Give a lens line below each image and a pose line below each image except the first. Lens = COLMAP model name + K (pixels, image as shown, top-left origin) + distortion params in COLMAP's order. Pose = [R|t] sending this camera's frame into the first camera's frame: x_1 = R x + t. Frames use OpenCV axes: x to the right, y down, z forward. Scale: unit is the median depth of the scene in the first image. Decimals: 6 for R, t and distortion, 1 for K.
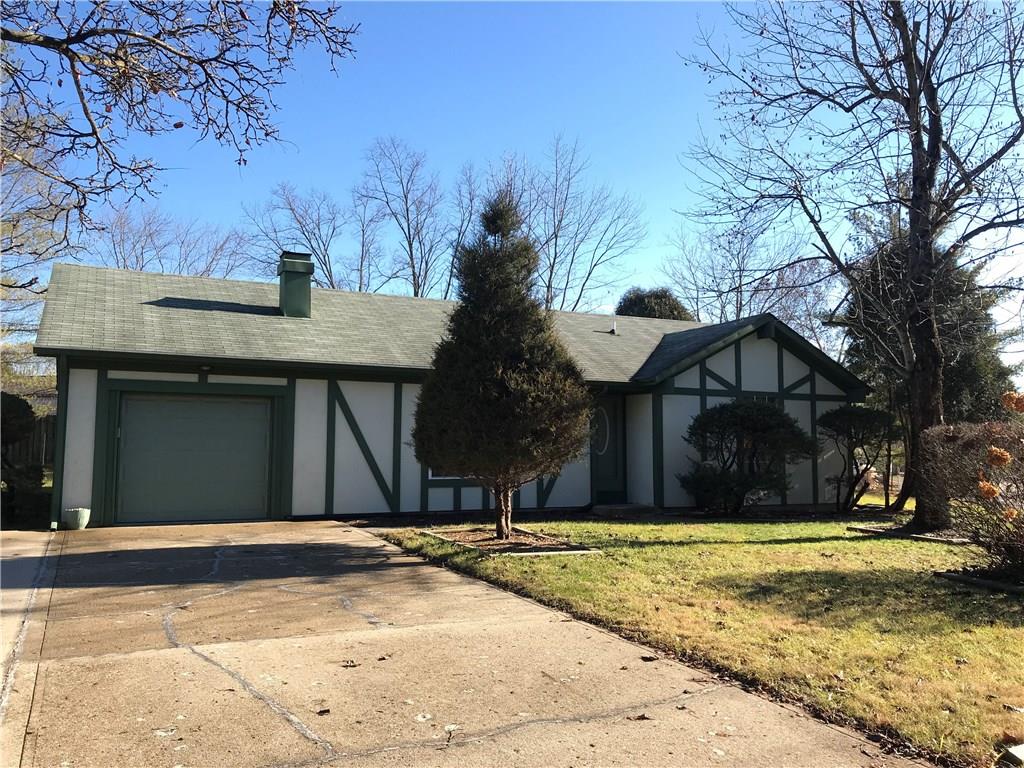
lens RADIAL K [[841.8, 0, 512.0], [0, 841.8, 384.0], [0, 0, 1]] dist [0.053057, -0.055361]
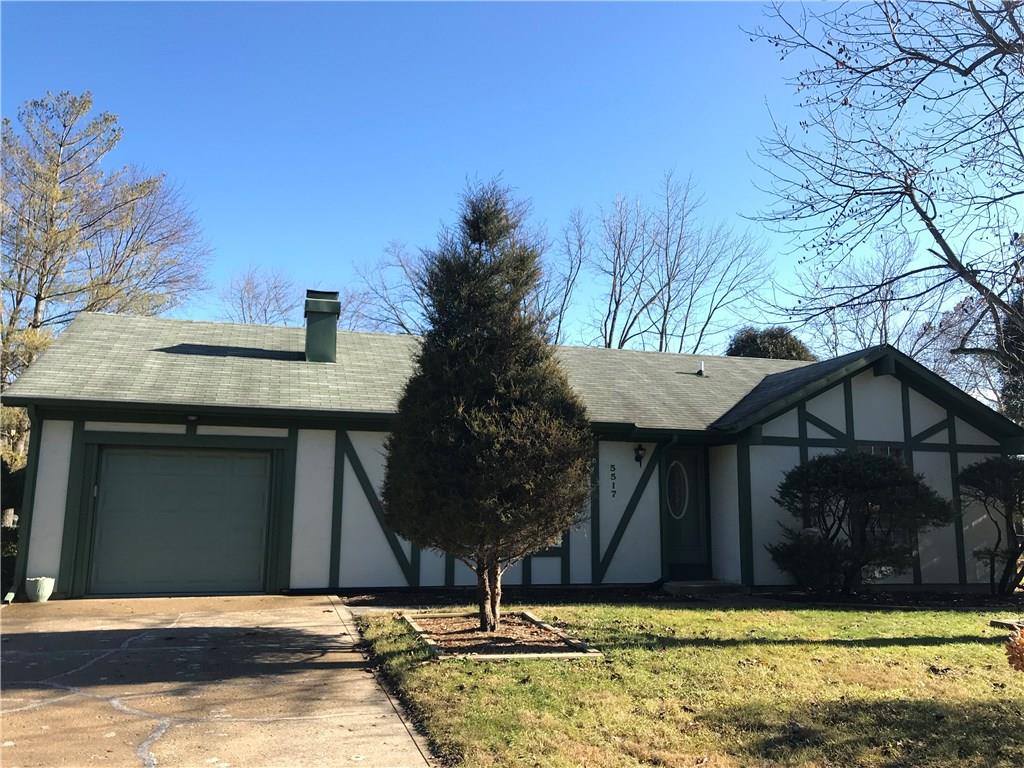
lens RADIAL K [[841.8, 0, 512.0], [0, 841.8, 384.0], [0, 0, 1]] dist [0.053057, -0.055361]
pose [[0.983799, -0.021955, -0.177923, 0.111085], [0.009366, 0.997412, -0.071287, 0.010775], [0.179028, 0.068466, 0.981459, 0.167520]]
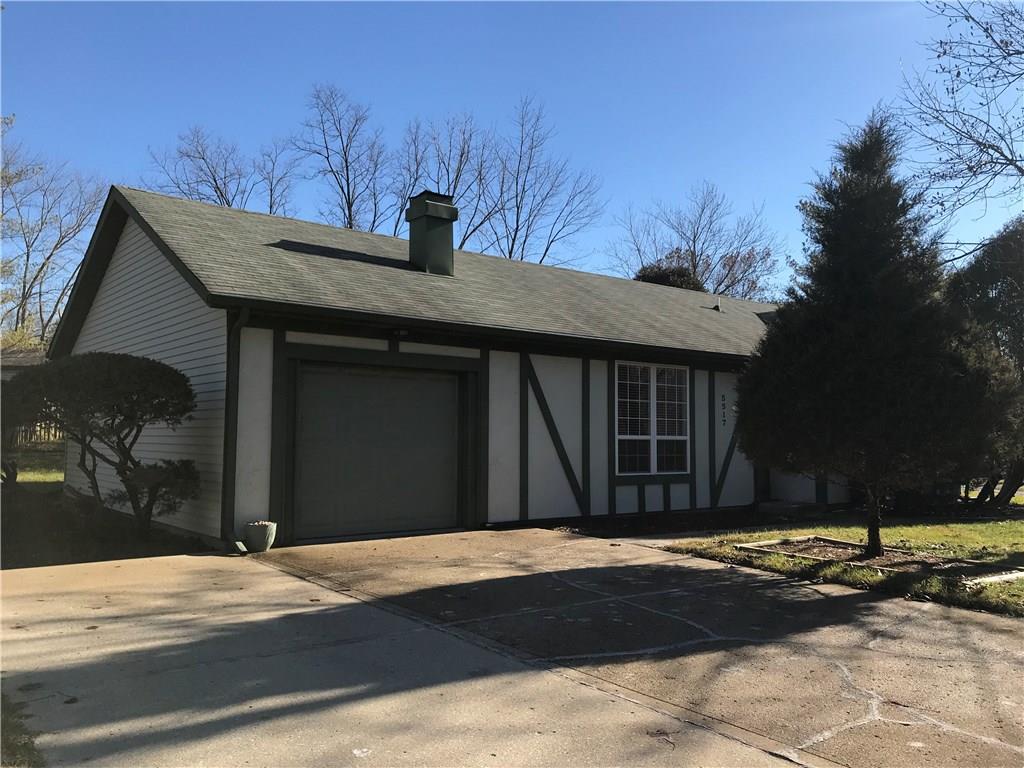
lens RADIAL K [[841.8, 0, 512.0], [0, 841.8, 384.0], [0, 0, 1]] dist [0.053057, -0.055361]
pose [[0.976430, 0.017153, 0.215149, -0.378544], [-0.021128, 0.999646, 0.016189, 0.011521], [-0.214796, -0.020353, 0.976447, 0.211346]]
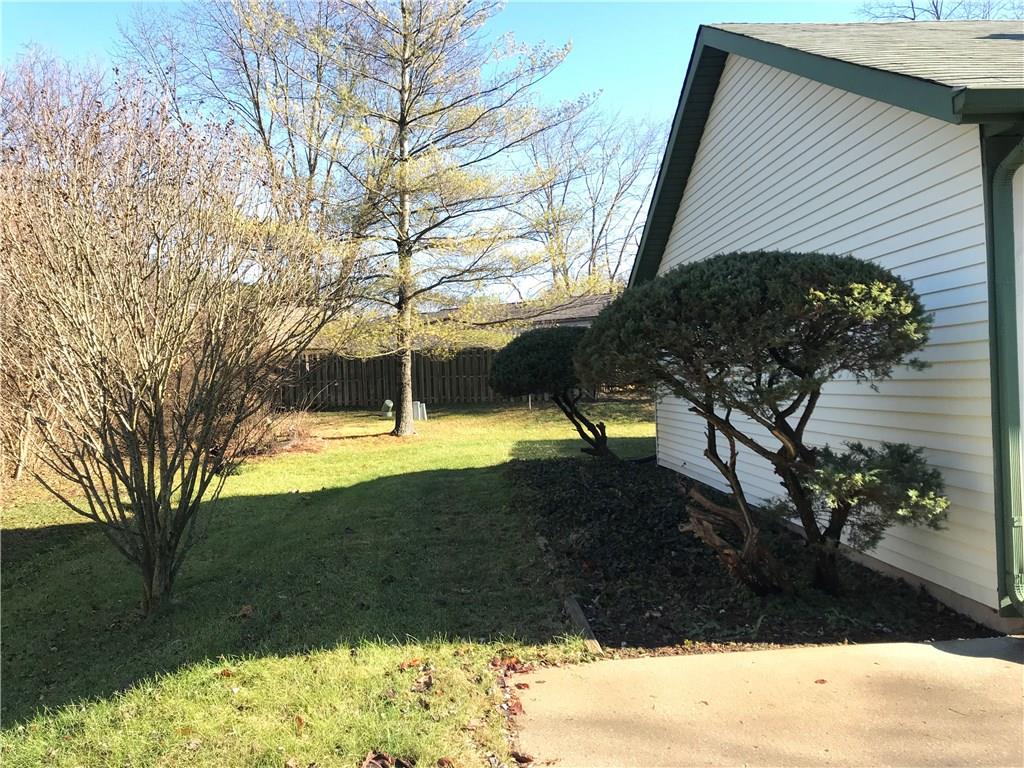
lens RADIAL K [[841.8, 0, 512.0], [0, 841.8, 384.0], [0, 0, 1]] dist [0.053057, -0.055361]
pose [[0.917347, -0.039448, -0.396130, -0.481064], [0.074763, 0.994444, 0.074104, 0.024389], [0.391006, -0.097595, 0.915199, 0.512732]]
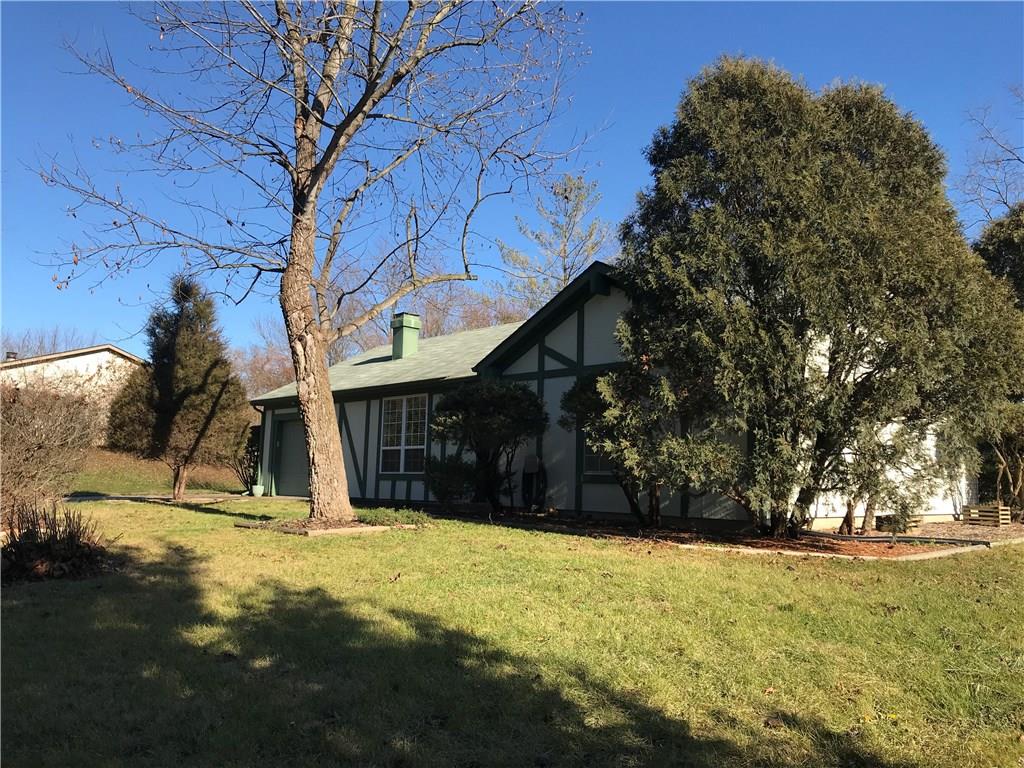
lens RADIAL K [[841.8, 0, 512.0], [0, 841.8, 384.0], [0, 0, 1]] dist [0.053057, -0.055361]
pose [[0.285751, -0.112184, -0.951715, 1.186655], [0.055959, 0.993383, -0.100294, 0.118197], [0.956669, -0.024597, 0.290138, 0.825185]]
